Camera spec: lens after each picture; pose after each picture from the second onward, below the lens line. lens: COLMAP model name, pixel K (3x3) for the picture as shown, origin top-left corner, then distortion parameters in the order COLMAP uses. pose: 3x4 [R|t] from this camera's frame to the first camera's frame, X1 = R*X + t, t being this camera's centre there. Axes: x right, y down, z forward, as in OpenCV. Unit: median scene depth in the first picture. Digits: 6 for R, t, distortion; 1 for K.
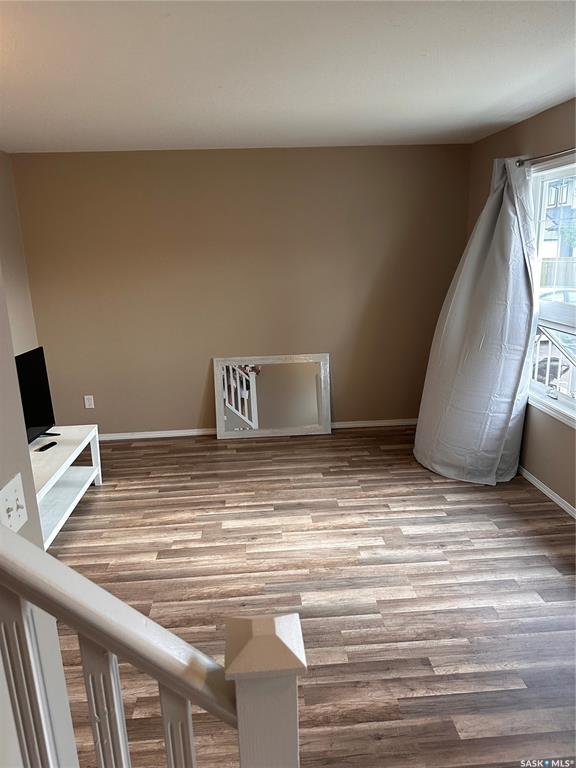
lens RADIAL K [[531.7, 0, 278.6], [0, 531.7, 386.0], [0, 0, 1]] dist [0.210726, -0.343895]
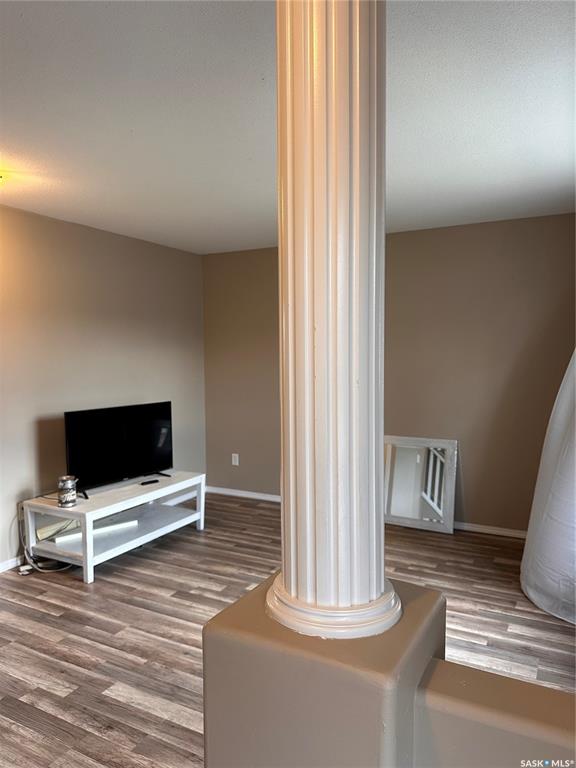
lens RADIAL K [[536.9, 0, 288.0], [0, 536.9, 384.0], [0, 0, 1]] dist [0.069314, -0.091754]
pose [[0.851821, 0.056372, -0.520790, 0.407175], [-0.148995, 0.979202, -0.137709, 0.015817], [0.502196, 0.194899, 0.842504, 0.103271]]
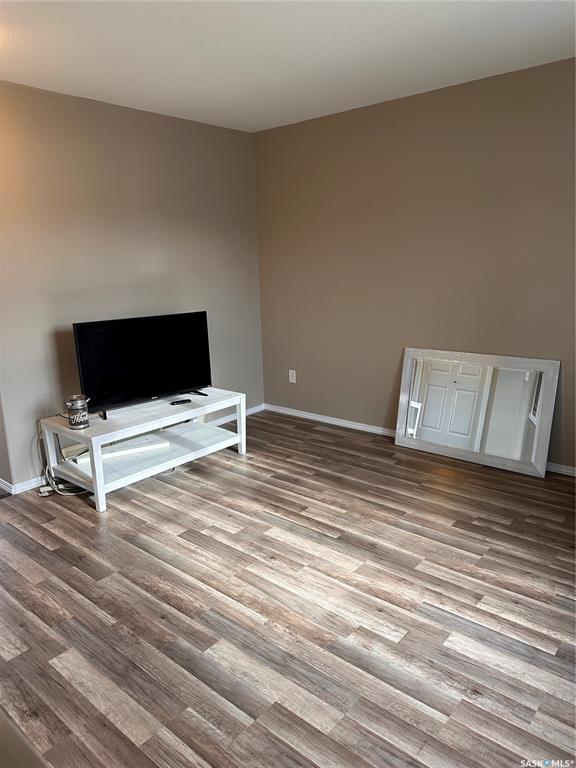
lens RADIAL K [[530.4, 0, 285.8], [0, 530.4, 380.3], [0, 0, 1]] dist [0.074879, -0.082831]
pose [[0.719052, 0.164145, -0.675293, 0.394664], [-0.165229, 0.984222, 0.063302, -0.029875], [0.675028, 0.066060, 0.734828, 0.338870]]
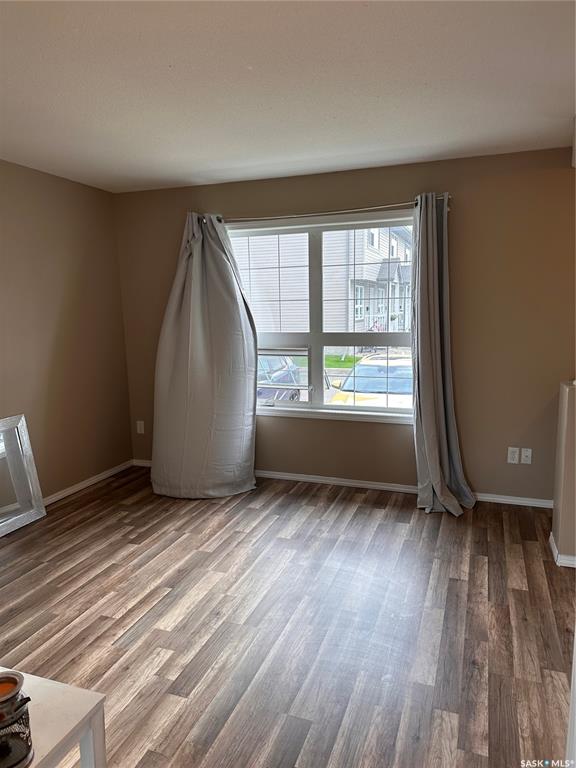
lens RADIAL K [[536.9, 0, 288.0], [0, 536.9, 384.0], [0, 0, 1]] dist [0.069314, -0.091754]
pose [[0.397378, -0.102913, 0.911866, -0.593855], [0.229582, 0.973240, 0.009791, -0.028606], [-0.888472, 0.205457, 0.410372, 0.426001]]
